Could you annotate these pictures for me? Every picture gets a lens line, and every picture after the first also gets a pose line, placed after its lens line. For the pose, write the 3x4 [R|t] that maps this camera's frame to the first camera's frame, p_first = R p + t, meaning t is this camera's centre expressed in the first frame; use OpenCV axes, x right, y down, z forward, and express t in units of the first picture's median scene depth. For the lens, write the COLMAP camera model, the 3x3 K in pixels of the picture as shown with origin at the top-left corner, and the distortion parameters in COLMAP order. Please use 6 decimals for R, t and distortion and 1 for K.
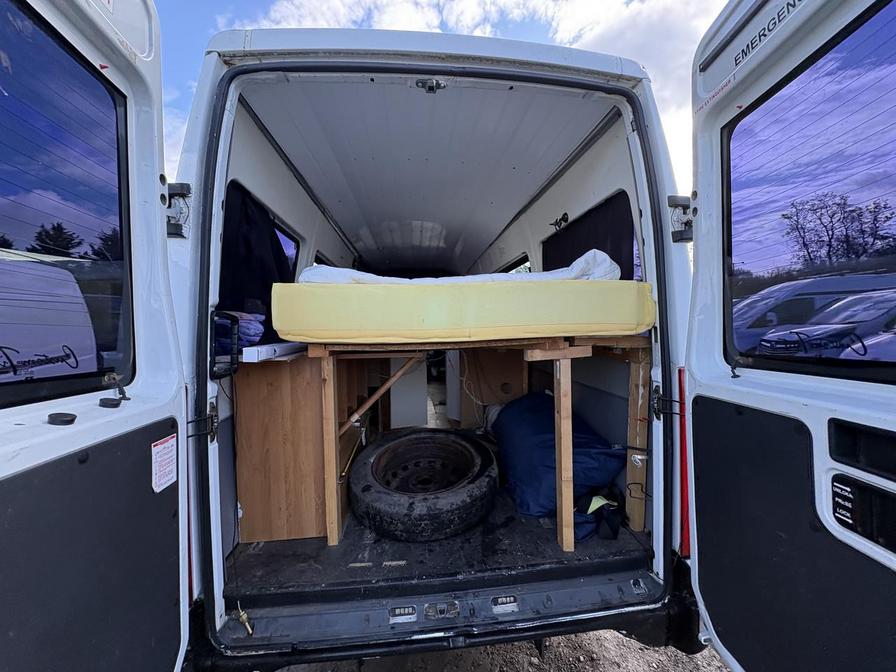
lens RADIAL K [[355.5, 0, 446.6], [0, 355.5, 337.9], [0, 0, 1]] dist [0.000196, -0.000160]
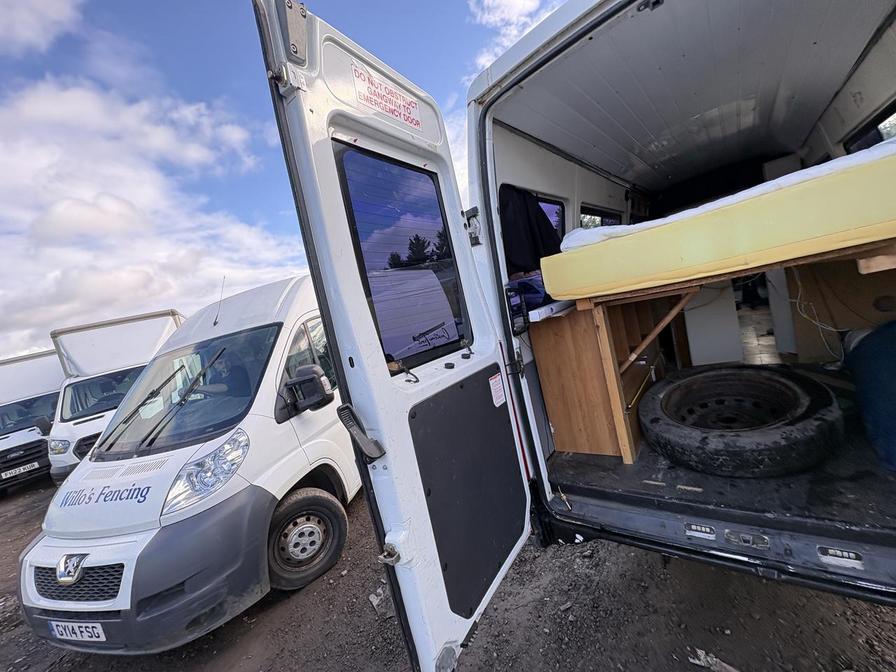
lens RADIAL K [[355.5, 0, 450.0], [0, 355.5, 335.2], [0, 0, 1]] dist [0.000196, -0.000160]
pose [[0.698801, -0.086828, -0.710027, 0.134946], [0.197368, 0.977478, 0.074713, -0.033957], [0.687549, -0.192347, 0.700200, -0.139757]]
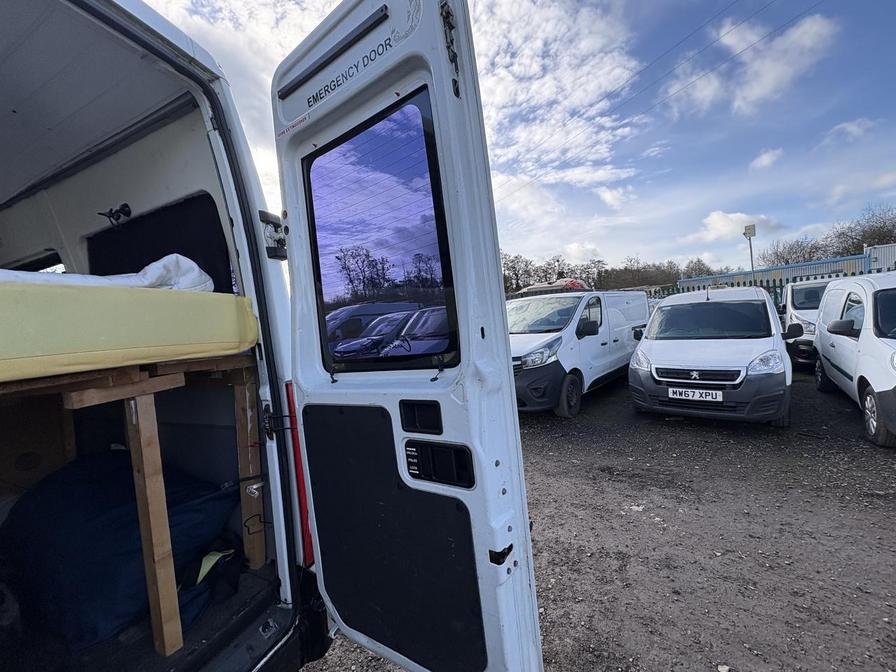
lens RADIAL K [[355.5, 0, 449.8], [0, 355.5, 335.6], [0, 0, 1]] dist [0.000196, -0.000160]
pose [[0.499248, -0.044068, 0.865338, 0.018840], [0.102638, 0.994682, -0.008561, 0.008809], [-0.860359, 0.093091, 0.501116, 0.081369]]
